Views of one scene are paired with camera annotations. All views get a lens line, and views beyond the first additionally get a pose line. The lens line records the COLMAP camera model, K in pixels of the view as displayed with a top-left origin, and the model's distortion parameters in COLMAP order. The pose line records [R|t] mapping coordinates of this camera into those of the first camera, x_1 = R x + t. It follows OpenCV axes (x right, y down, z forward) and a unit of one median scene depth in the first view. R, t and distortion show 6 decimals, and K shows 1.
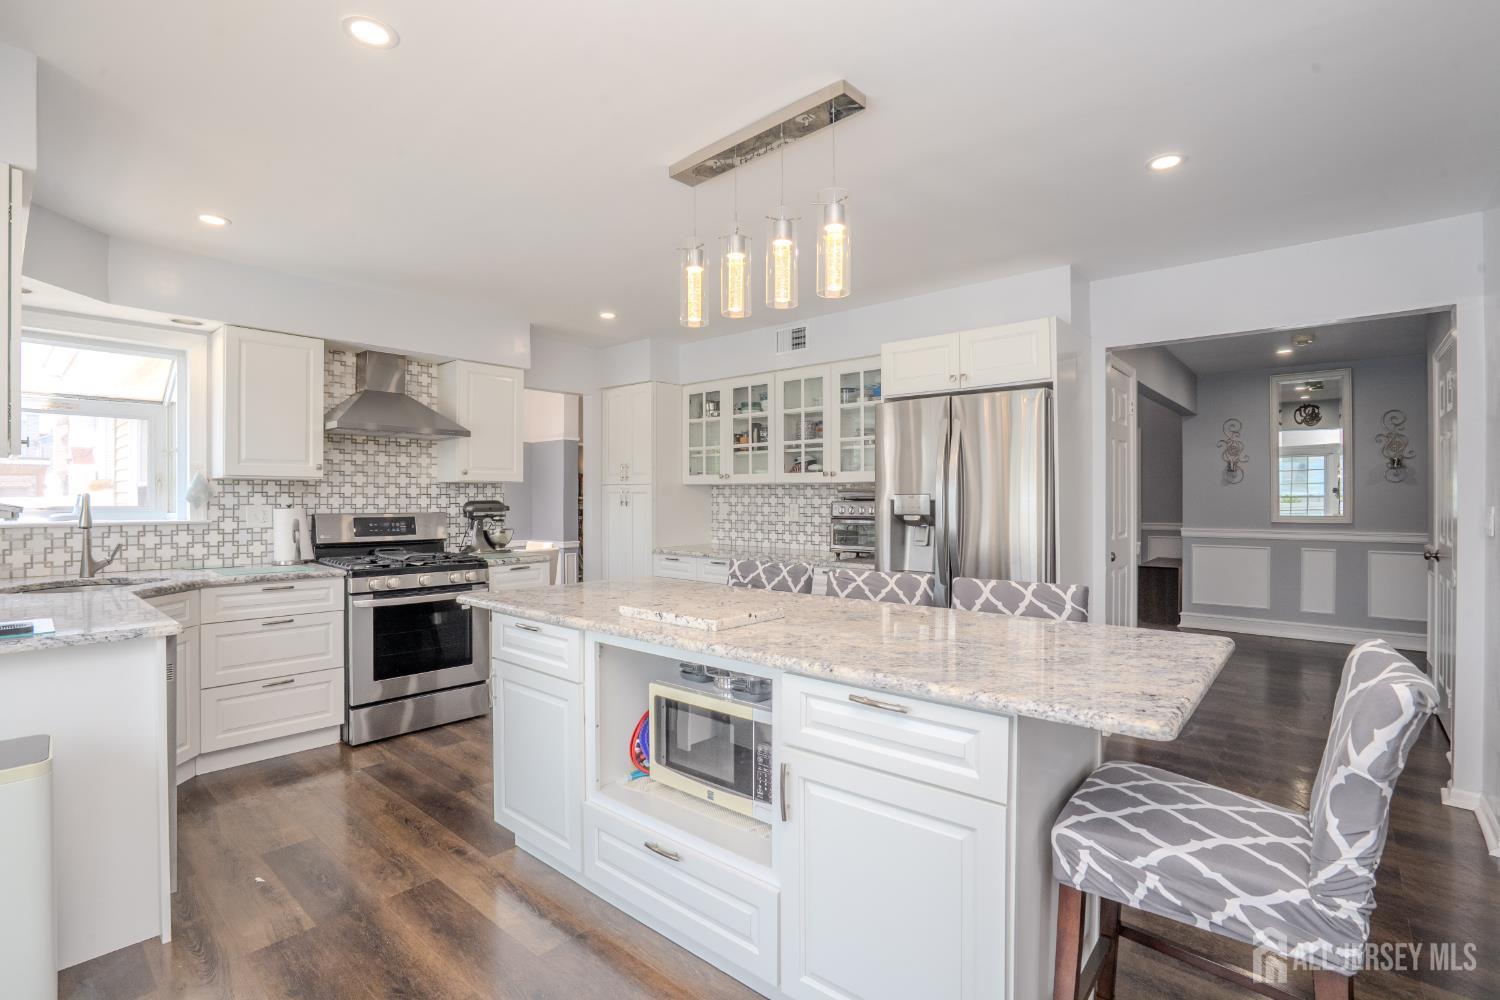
lens RADIAL K [[690.5, 0, 747.8], [0, 690.5, 495.4], [0, 0, 1]] dist [-0.061800, 0.025262]
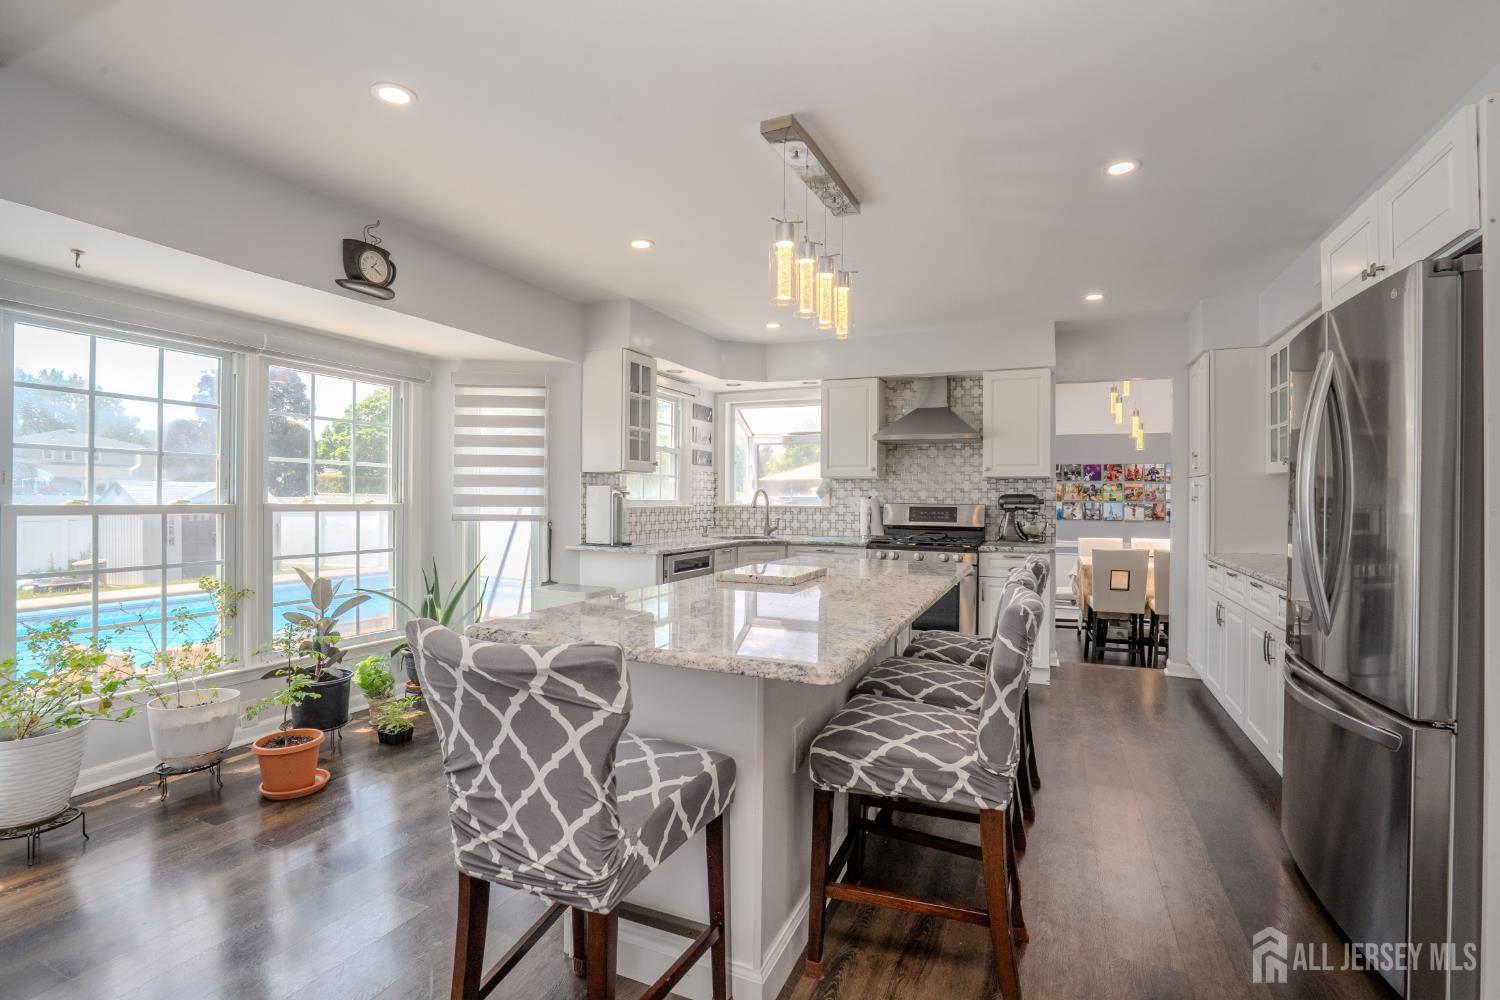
lens RADIAL K [[690.5, 0, 747.8], [0, 690.5, 495.4], [0, 0, 1]] dist [-0.061800, 0.025262]
pose [[0.284972, -0.001431, -0.958535, 0.638767], [-0.003731, 0.999990, -0.002602, 0.016286], [0.958529, 0.004318, 0.284964, 0.335744]]
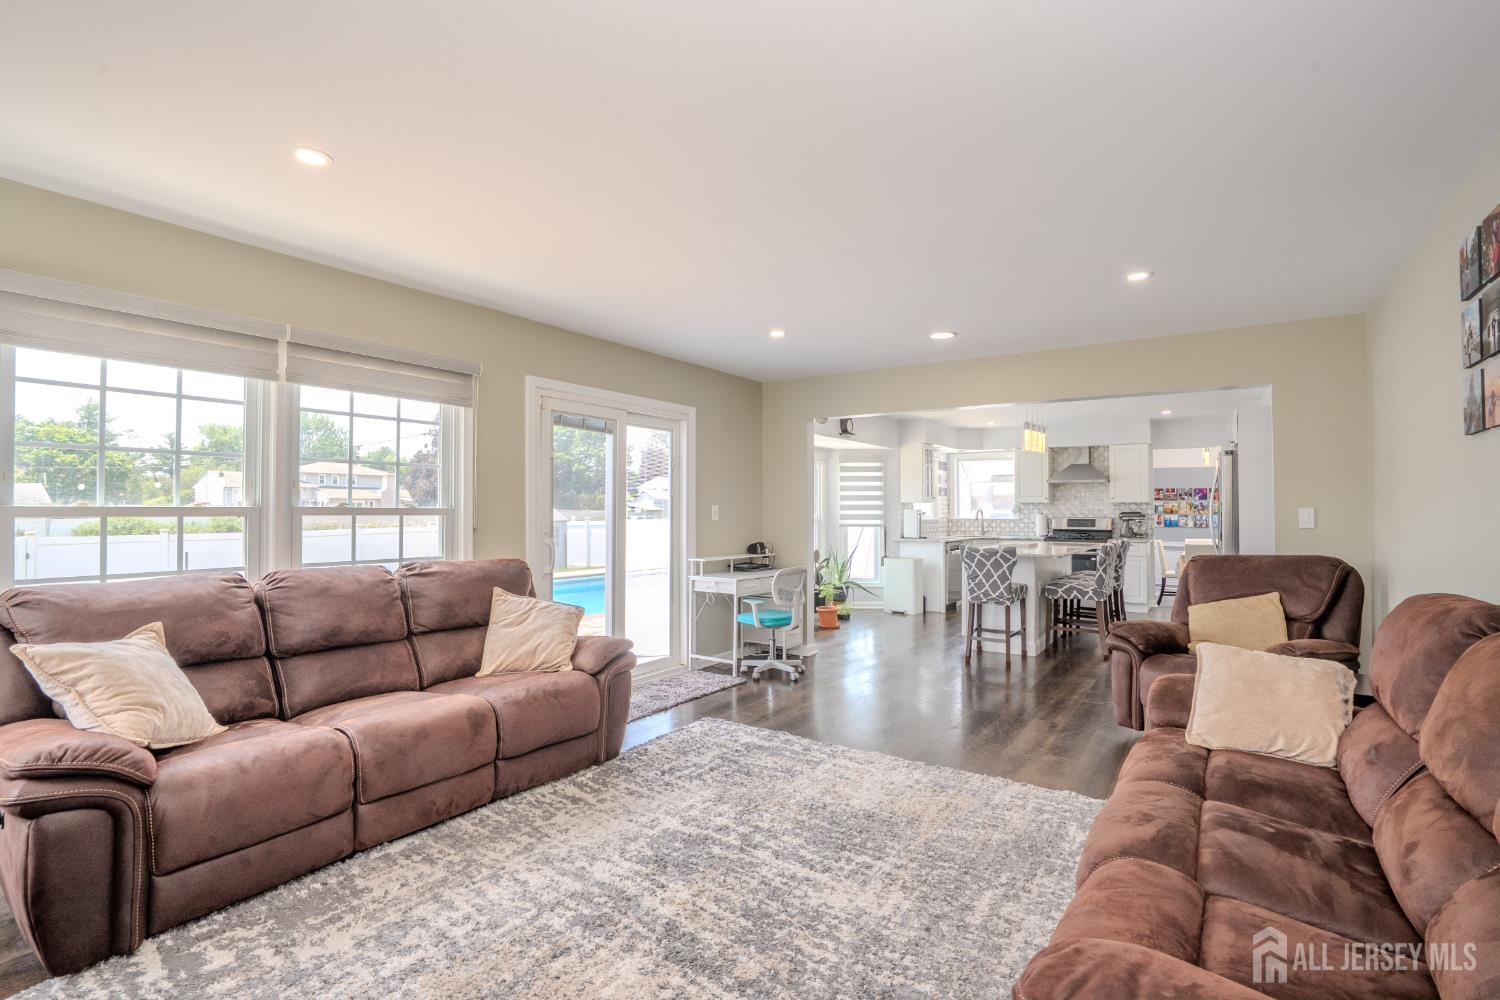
lens RADIAL K [[690.5, 0, 747.8], [0, 690.5, 495.4], [0, 0, 1]] dist [-0.061800, 0.025262]
pose [[0.096111, -0.020910, -0.995151, 1.768209], [0.002585, 0.999781, -0.020758, -0.002599], [0.995367, -0.000578, 0.096144, -0.357258]]
